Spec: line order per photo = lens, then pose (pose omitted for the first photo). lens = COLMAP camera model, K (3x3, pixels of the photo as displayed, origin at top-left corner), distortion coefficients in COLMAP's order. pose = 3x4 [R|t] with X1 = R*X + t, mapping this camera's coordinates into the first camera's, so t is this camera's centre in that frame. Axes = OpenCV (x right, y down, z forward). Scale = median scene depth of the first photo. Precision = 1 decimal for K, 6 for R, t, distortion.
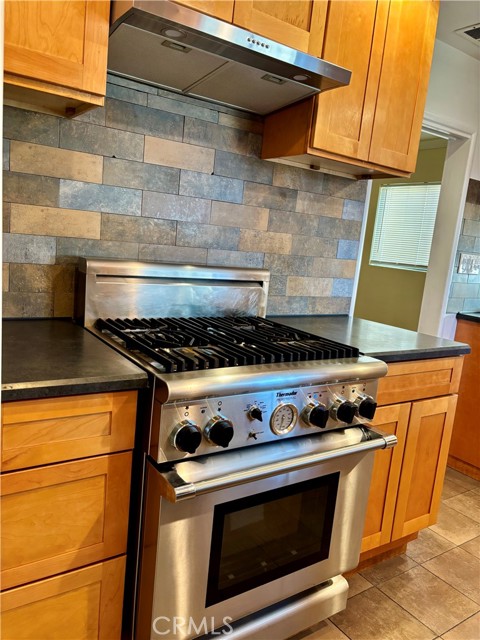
lens RADIAL K [[484.9, 0, 230.5], [0, 484.9, 322.0], [0, 0, 1]] dist [0.039118, -0.054538]
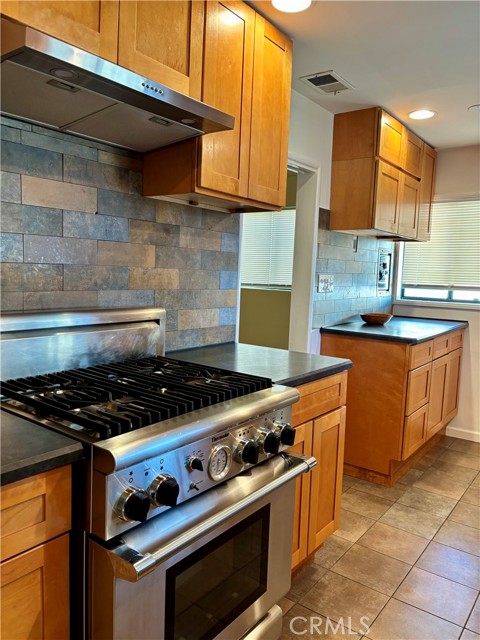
lens RADIAL K [[484.9, 0, 233.8], [0, 484.9, 321.6], [0, 0, 1]] dist [0.039118, -0.054538]
pose [[0.945938, -0.094701, 0.310214, -0.091756], [0.108412, 0.993733, -0.027219, -0.035553], [-0.305692, 0.059379, 0.950277, 0.022803]]
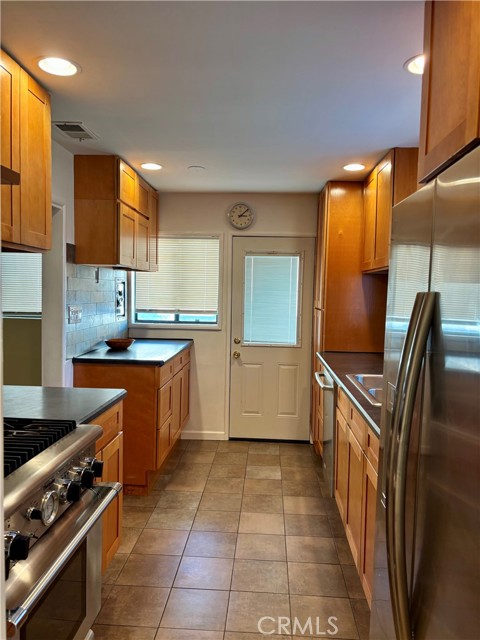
lens RADIAL K [[484.9, 0, 243.2], [0, 484.9, 325.5], [0, 0, 1]] dist [0.039118, -0.054538]
pose [[0.598716, -0.135034, 0.789496, -0.271905], [0.172160, 0.984343, 0.037803, -0.101893], [-0.782240, 0.113287, 0.612590, -0.014275]]
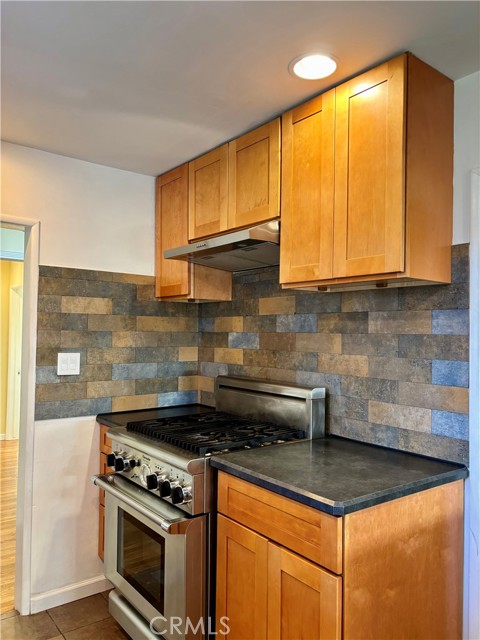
lens RADIAL K [[484.9, 0, 237.9], [0, 484.9, 318.7], [0, 0, 1]] dist [0.039118, -0.054538]
pose [[0.069253, -0.122139, -0.990094, 1.141313], [-0.176802, 0.975263, -0.132676, -0.085749], [0.981807, 0.184239, 0.045945, 0.739800]]
